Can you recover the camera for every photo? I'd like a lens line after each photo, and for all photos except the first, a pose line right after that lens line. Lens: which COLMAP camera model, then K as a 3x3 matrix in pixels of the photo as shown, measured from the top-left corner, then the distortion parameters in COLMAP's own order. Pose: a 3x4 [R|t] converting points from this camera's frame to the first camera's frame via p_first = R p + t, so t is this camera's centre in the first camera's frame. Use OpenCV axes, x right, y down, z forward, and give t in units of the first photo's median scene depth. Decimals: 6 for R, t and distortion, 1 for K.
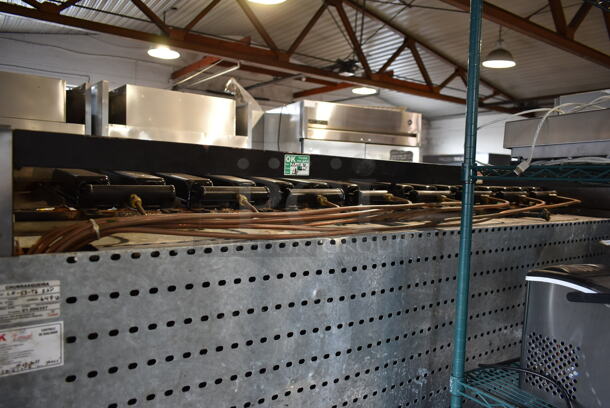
lens RADIAL K [[470.0, 0, 304.3], [0, 470.0, 198.3], [0, 0, 1]] dist [-0.033638, 0.016772]
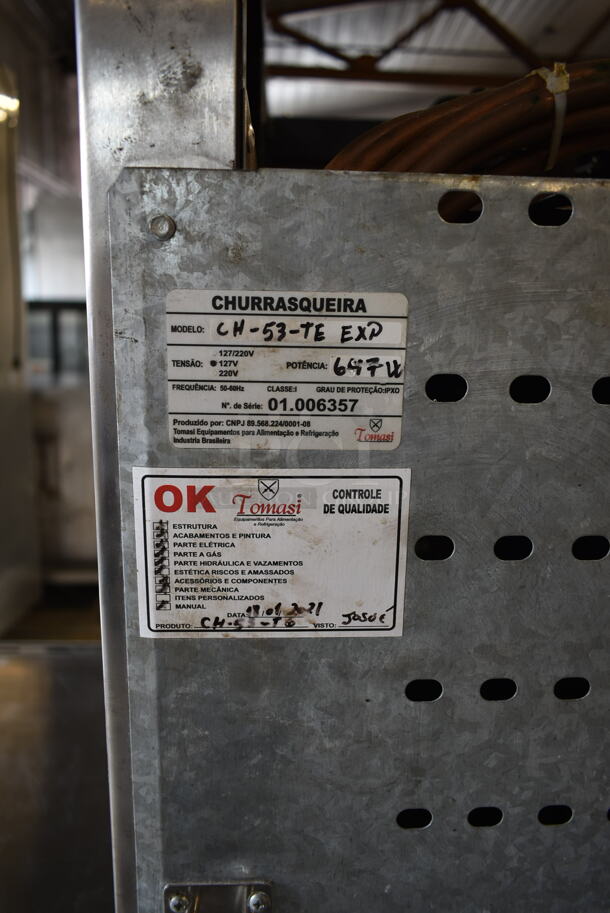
lens RADIAL K [[703.5, 0, 300.9], [0, 703.5, 457.8], [0, 0, 1]] dist [-0.033638, 0.016772]
pose [[0.842768, 0.086119, -0.531343, -0.371256], [-0.021692, 0.991750, 0.126335, 0.213293], [0.537840, -0.094946, 0.837683, 0.659694]]
